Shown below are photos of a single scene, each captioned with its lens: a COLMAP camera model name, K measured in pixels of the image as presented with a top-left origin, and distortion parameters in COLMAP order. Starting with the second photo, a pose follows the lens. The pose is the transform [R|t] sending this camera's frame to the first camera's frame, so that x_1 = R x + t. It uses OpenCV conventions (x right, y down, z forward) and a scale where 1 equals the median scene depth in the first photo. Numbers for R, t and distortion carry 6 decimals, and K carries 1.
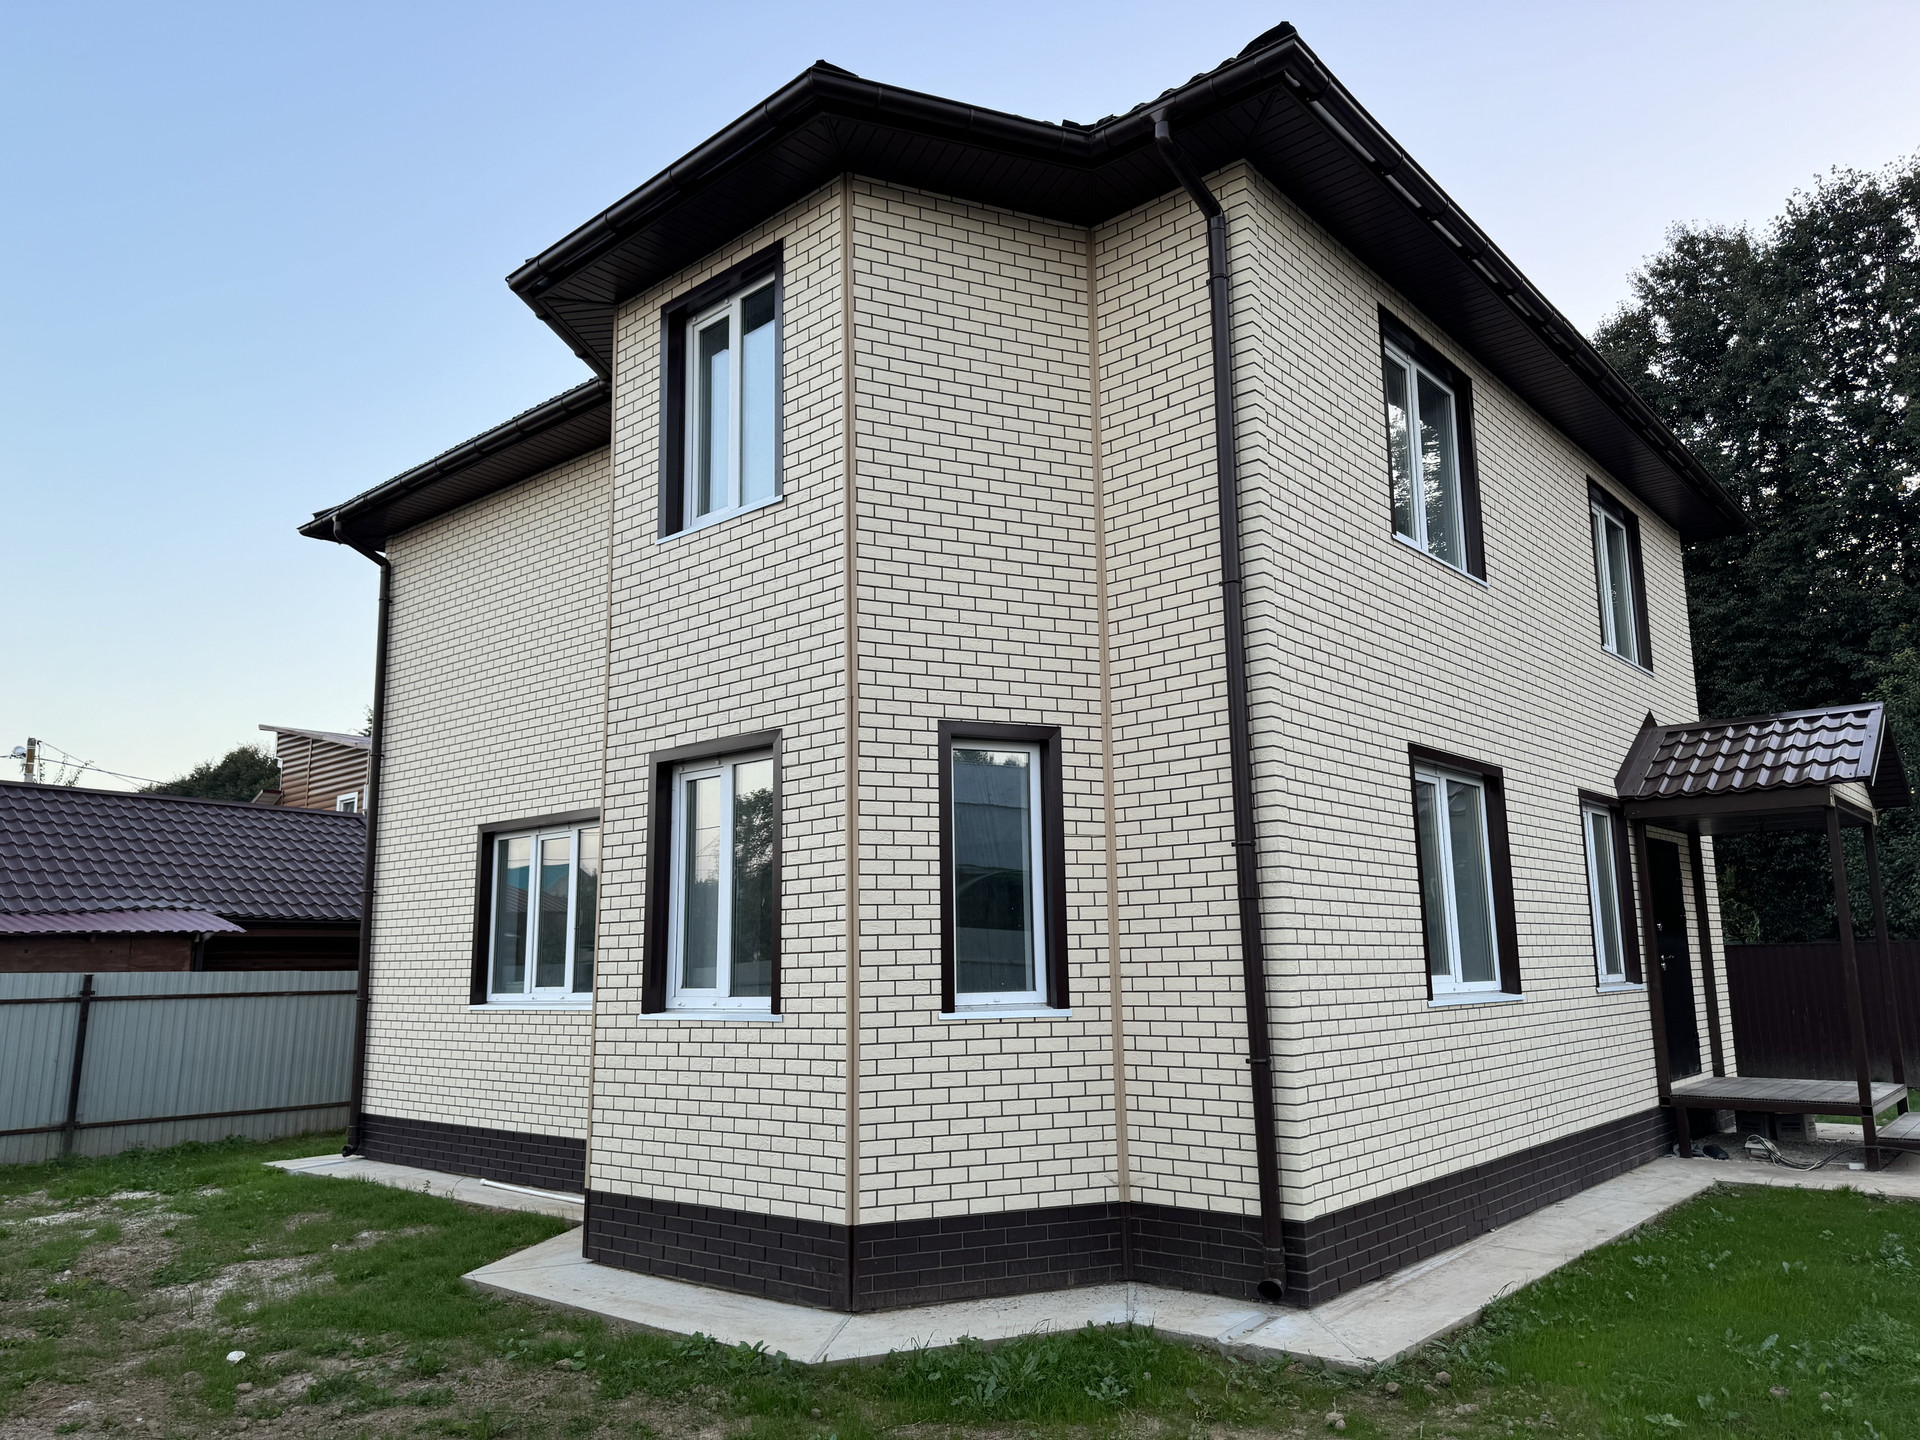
lens RADIAL K [[1350.5, 0, 959.7], [0, 1350.5, 732.7], [0, 0, 1]] dist [0.036174, -0.039034]
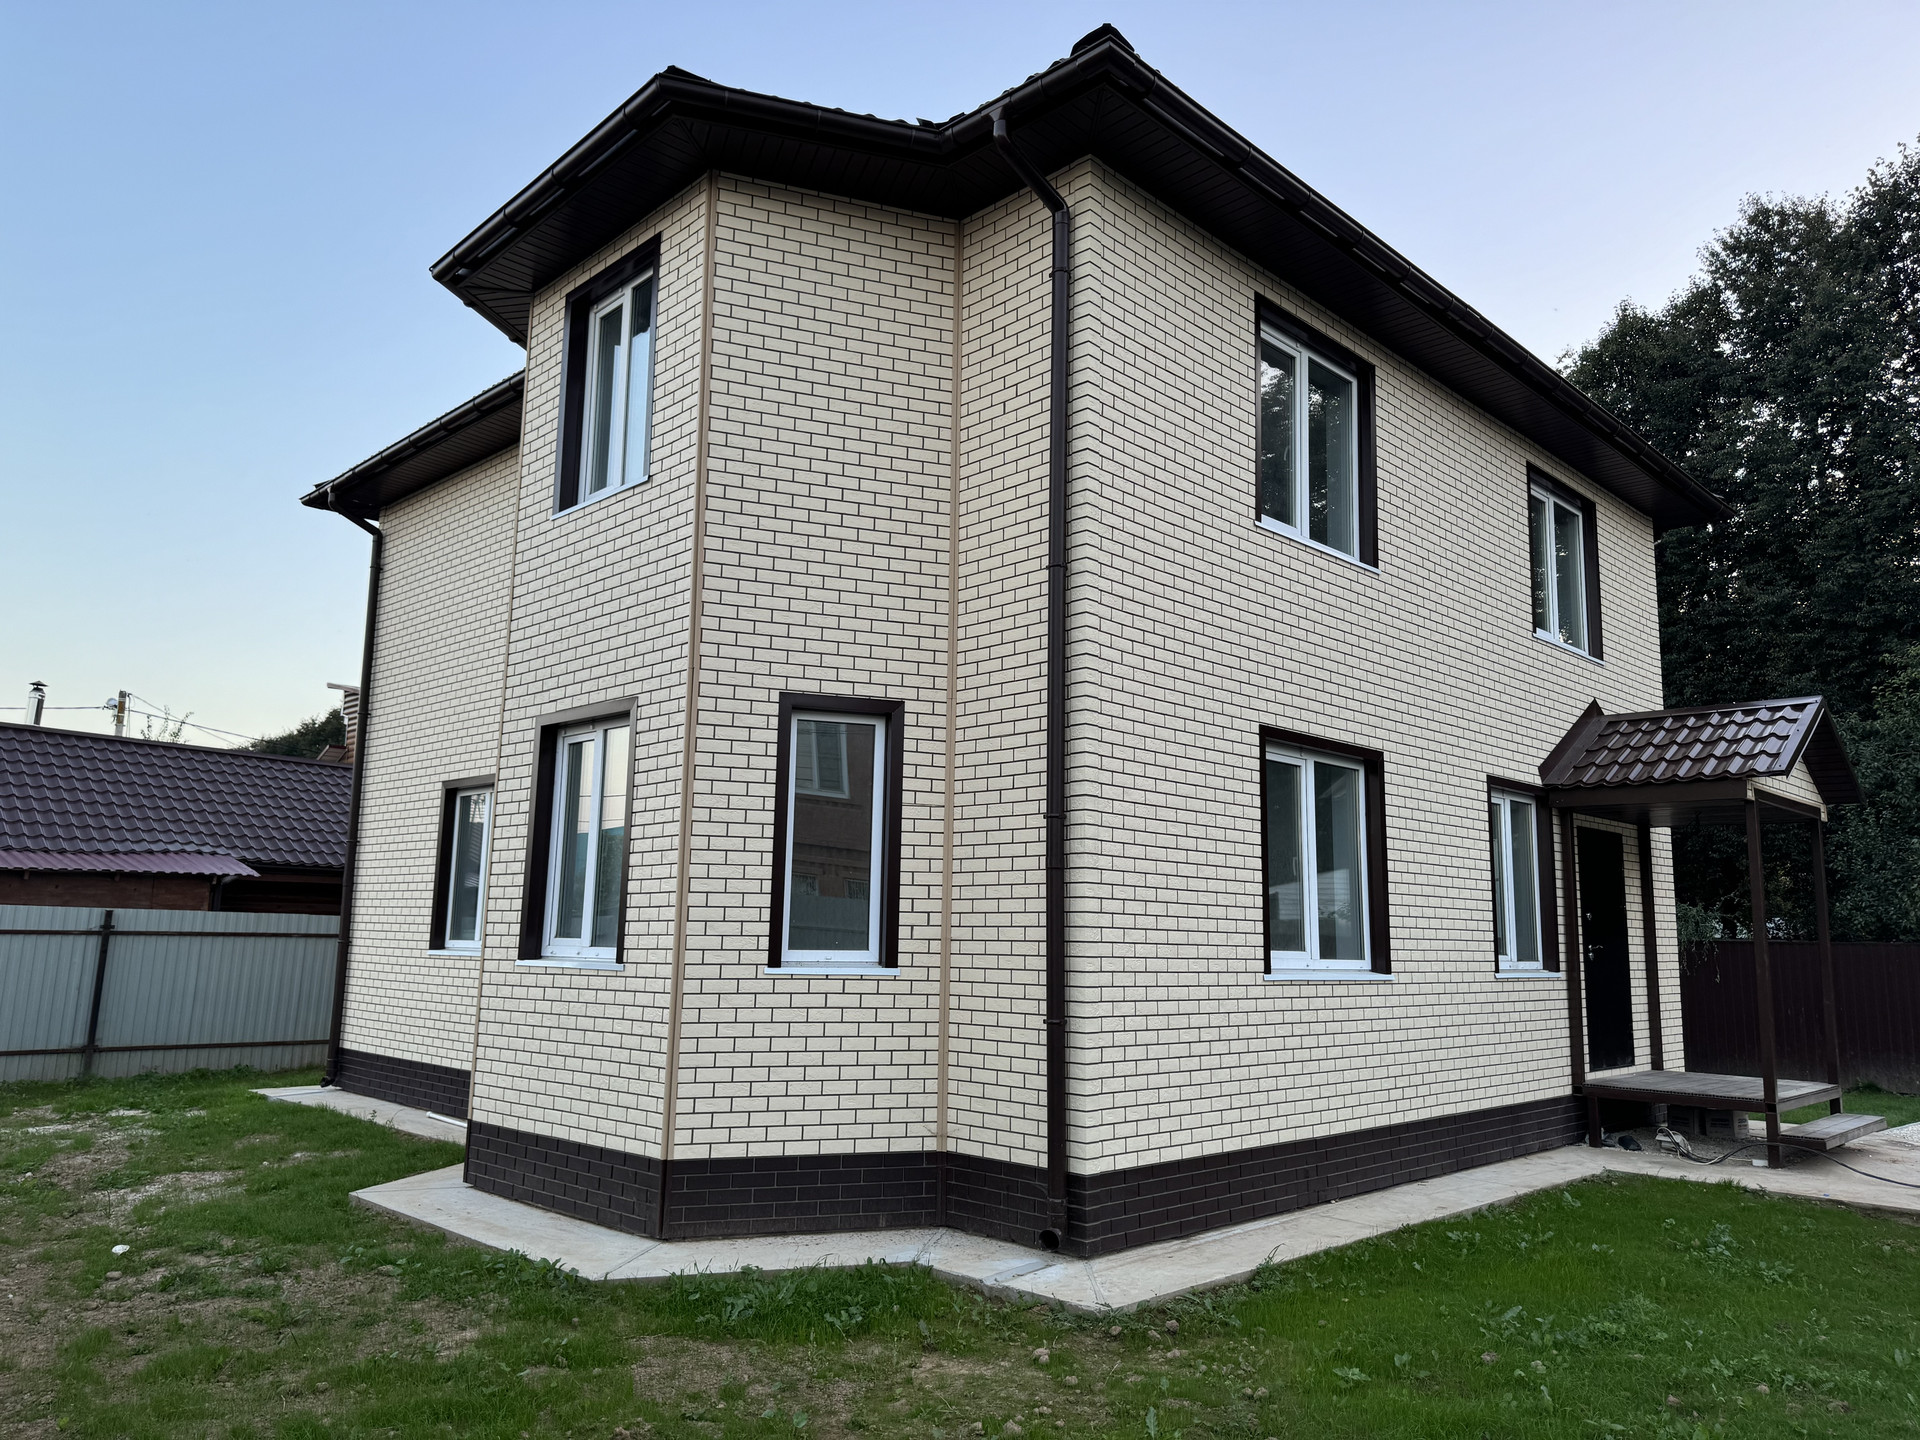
lens RADIAL K [[1350.5, 0, 948.8], [0, 1350.5, 727.0], [0, 0, 1]] dist [0.036174, -0.039034]
pose [[0.996729, 0.024732, -0.076938, 0.174667], [-0.023521, 0.999585, 0.016607, -0.002167], [0.077317, -0.014743, 0.996898, -0.039260]]
